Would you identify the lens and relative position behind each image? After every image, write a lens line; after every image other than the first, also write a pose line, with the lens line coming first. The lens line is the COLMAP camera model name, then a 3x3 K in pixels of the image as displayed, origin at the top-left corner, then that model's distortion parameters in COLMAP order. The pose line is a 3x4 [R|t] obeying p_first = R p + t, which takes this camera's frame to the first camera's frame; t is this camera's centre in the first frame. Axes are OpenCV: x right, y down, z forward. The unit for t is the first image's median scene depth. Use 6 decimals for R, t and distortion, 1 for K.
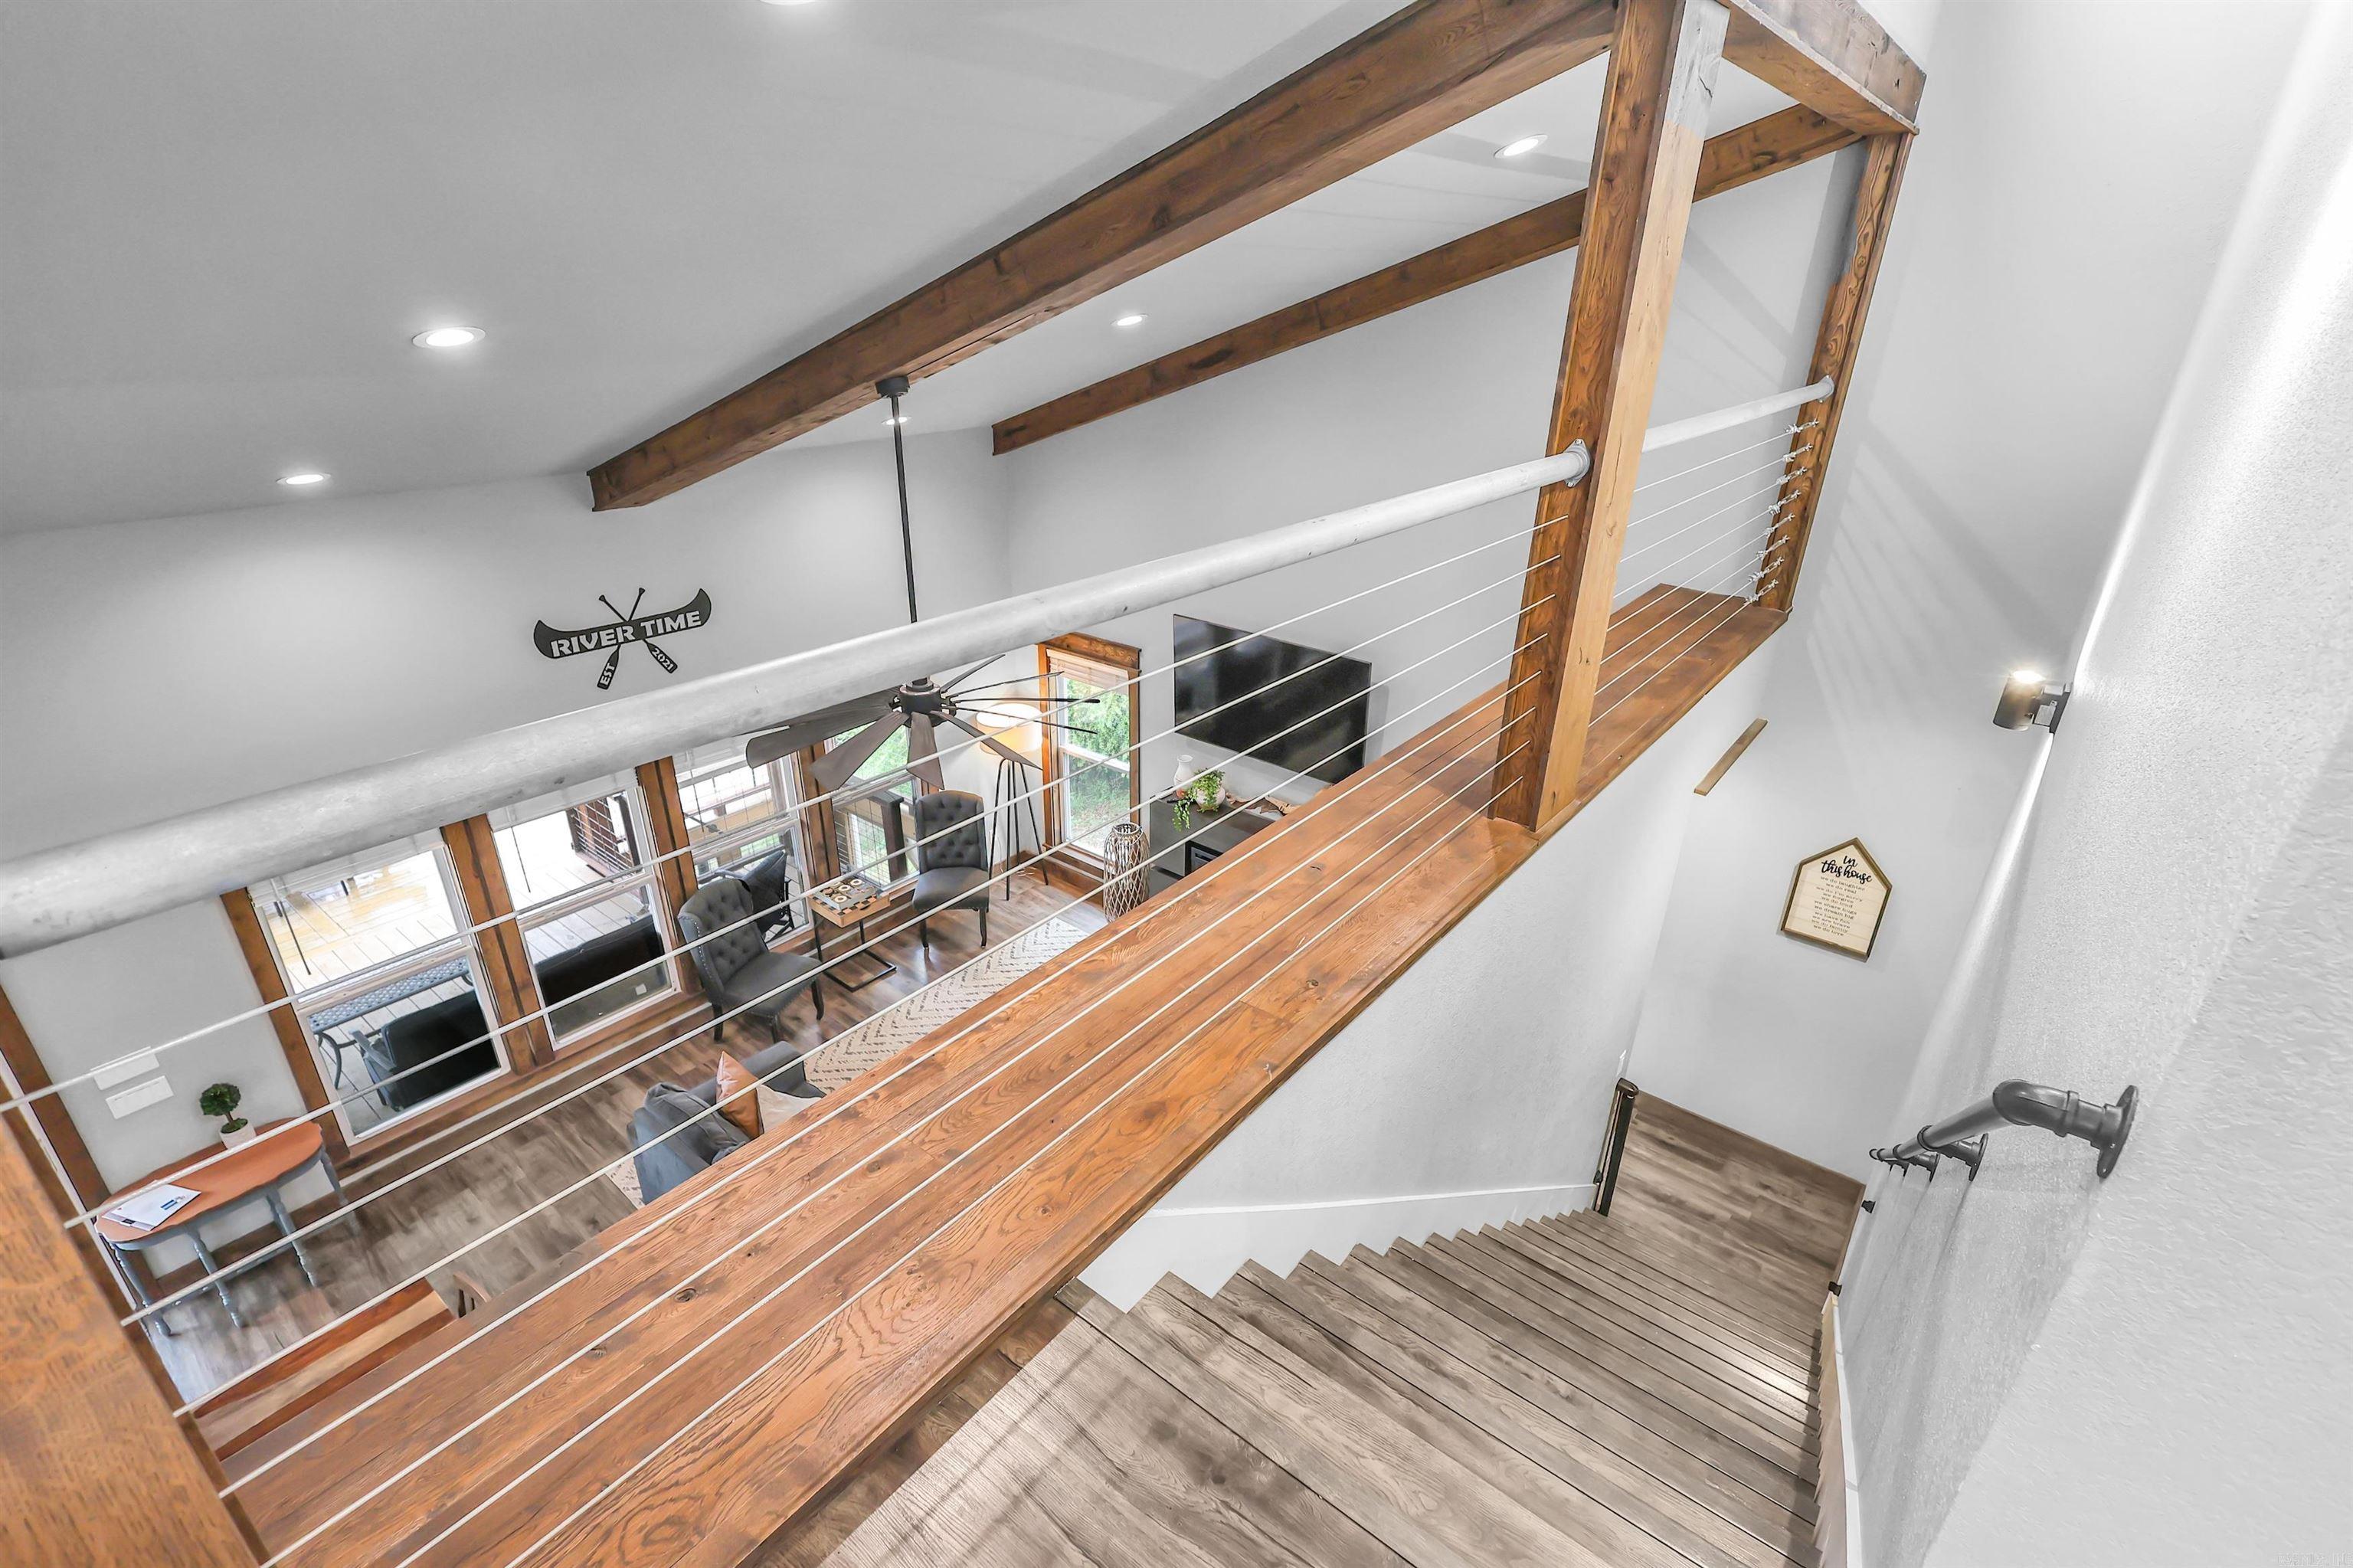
lens RADIAL K [[1072.0, 0, 1182.2], [0, 1072.0, 773.1], [0, 0, 1]] dist [0.001100, 0.000259]
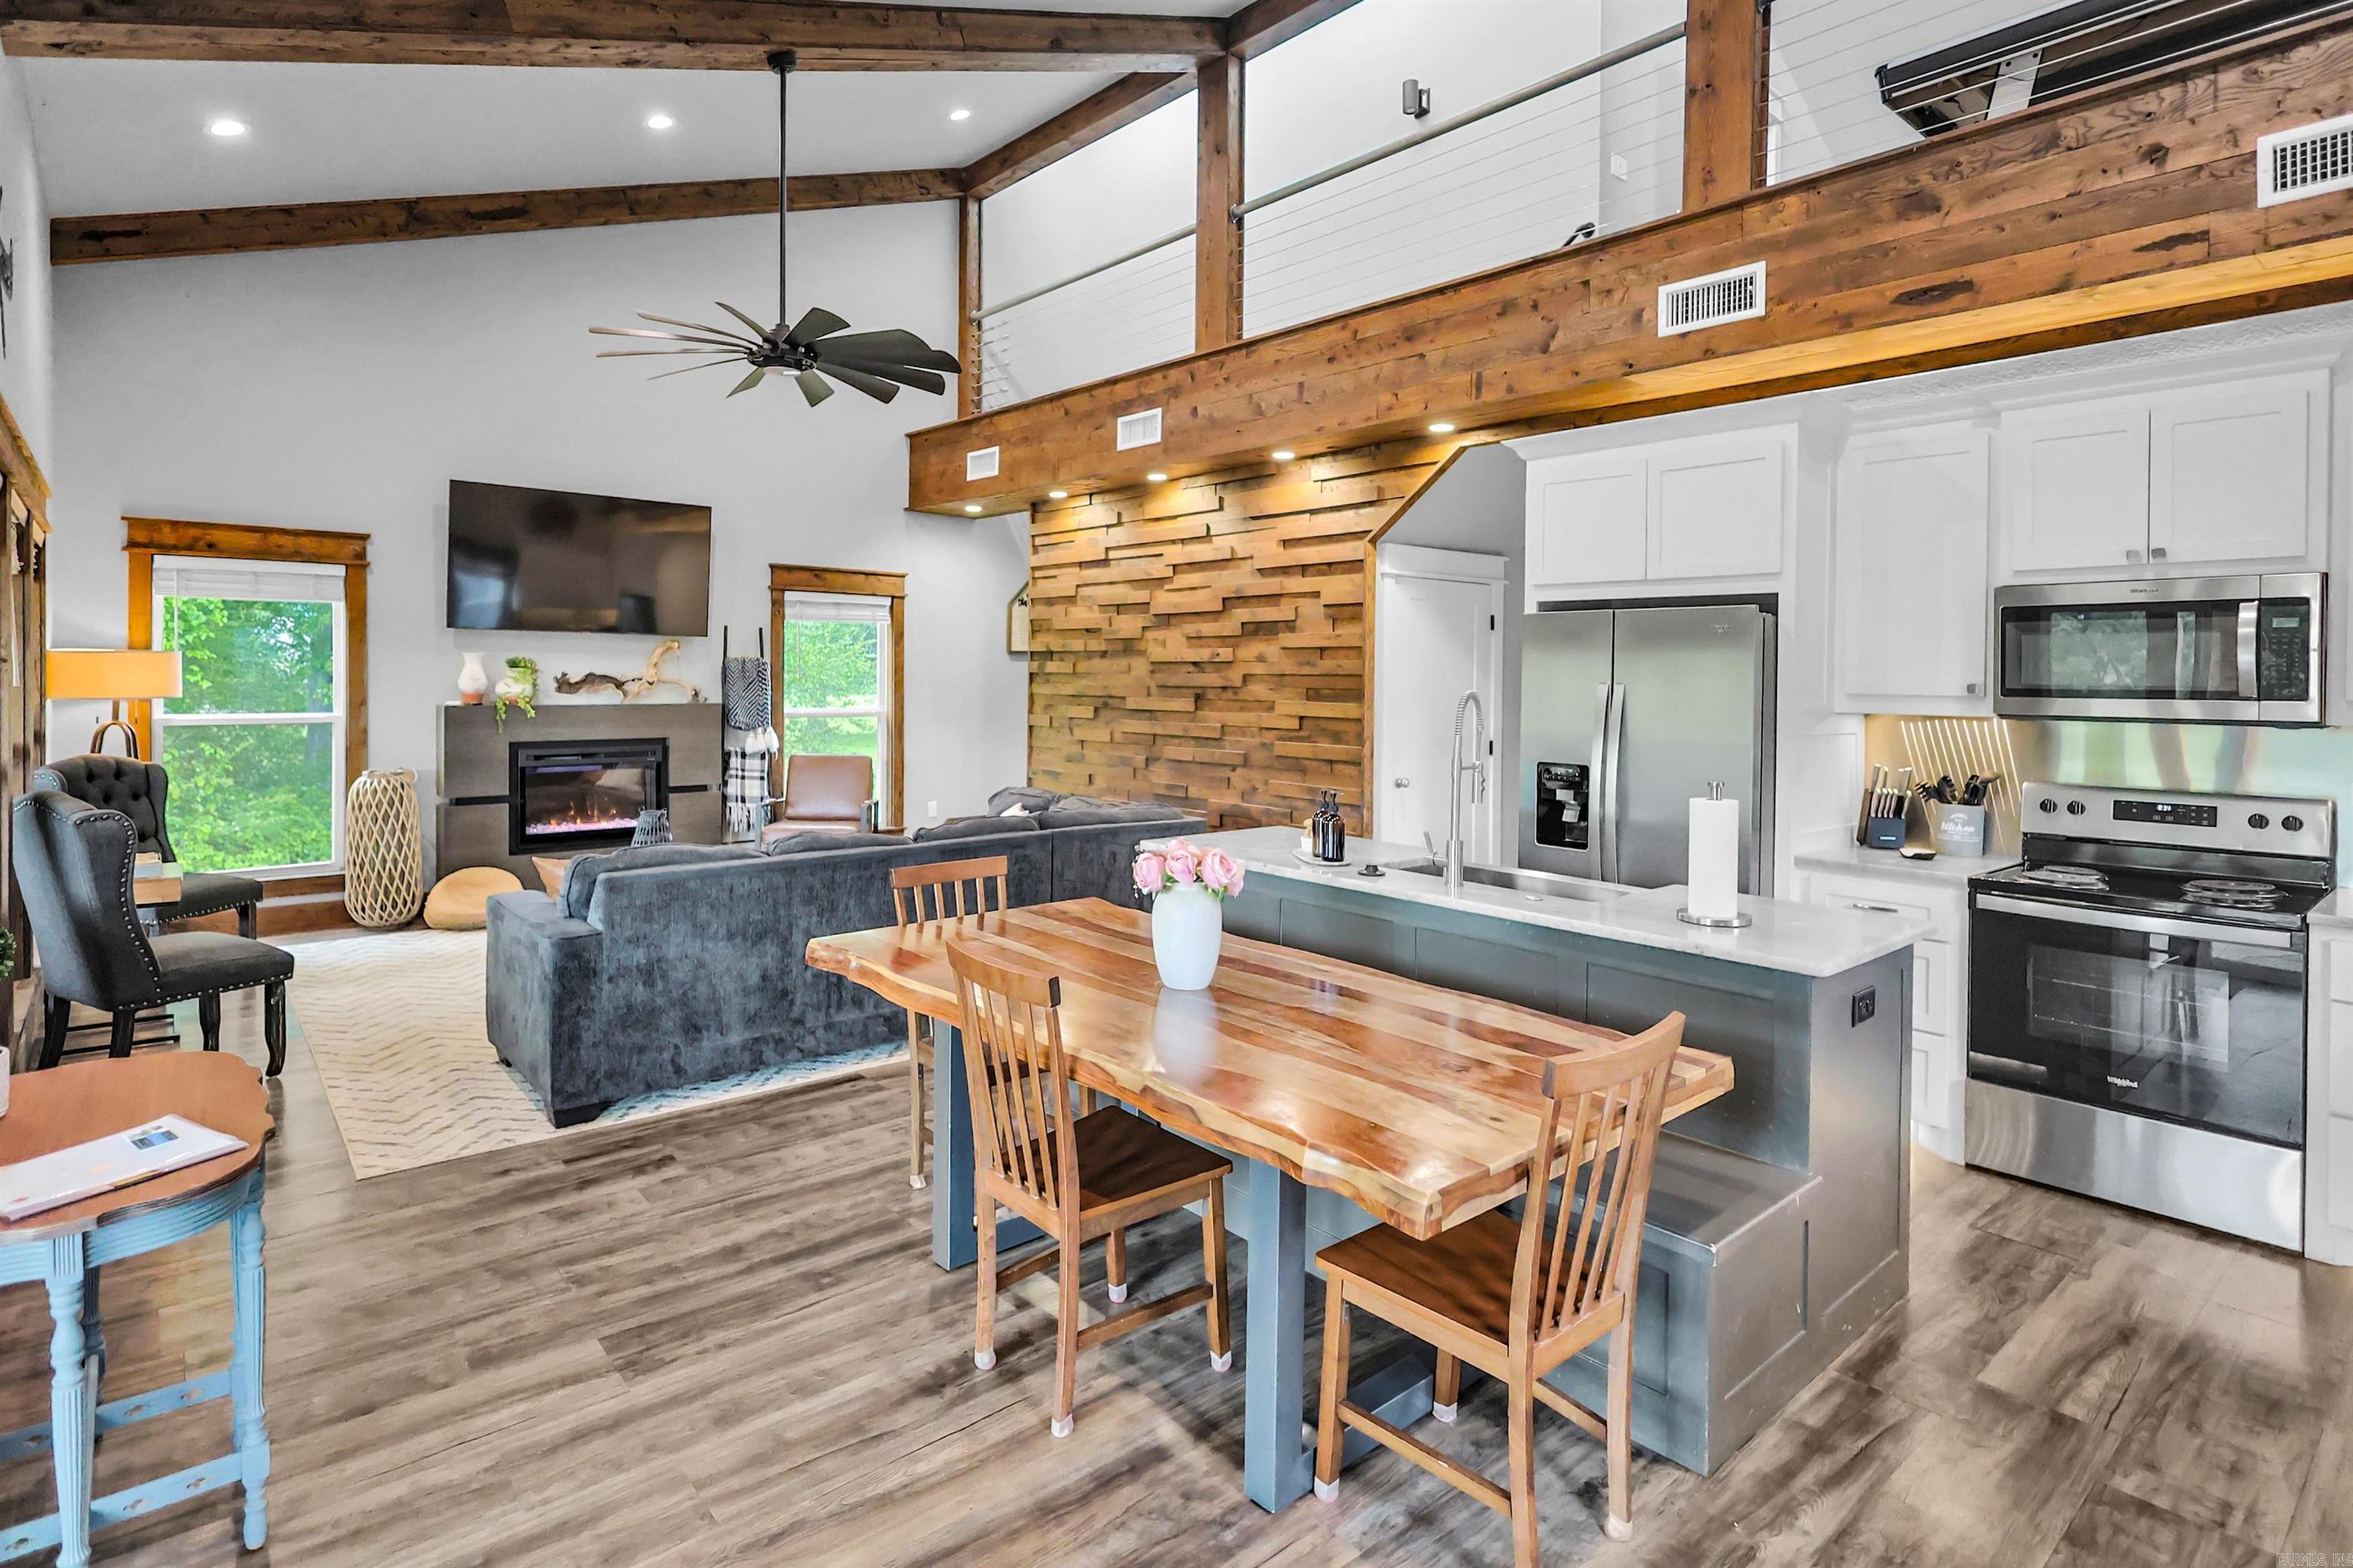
lens RADIAL K [[1183.6, 0, 1163.9], [0, 1183.6, 699.1], [0, 0, 1]] dist [0.005102, 0.001586]
pose [[0.186236, -0.034009, 0.981916, -1.017925], [0.401685, 0.914696, -0.044506, 0.347121], [-0.896641, 0.402709, 0.184010, 0.449205]]
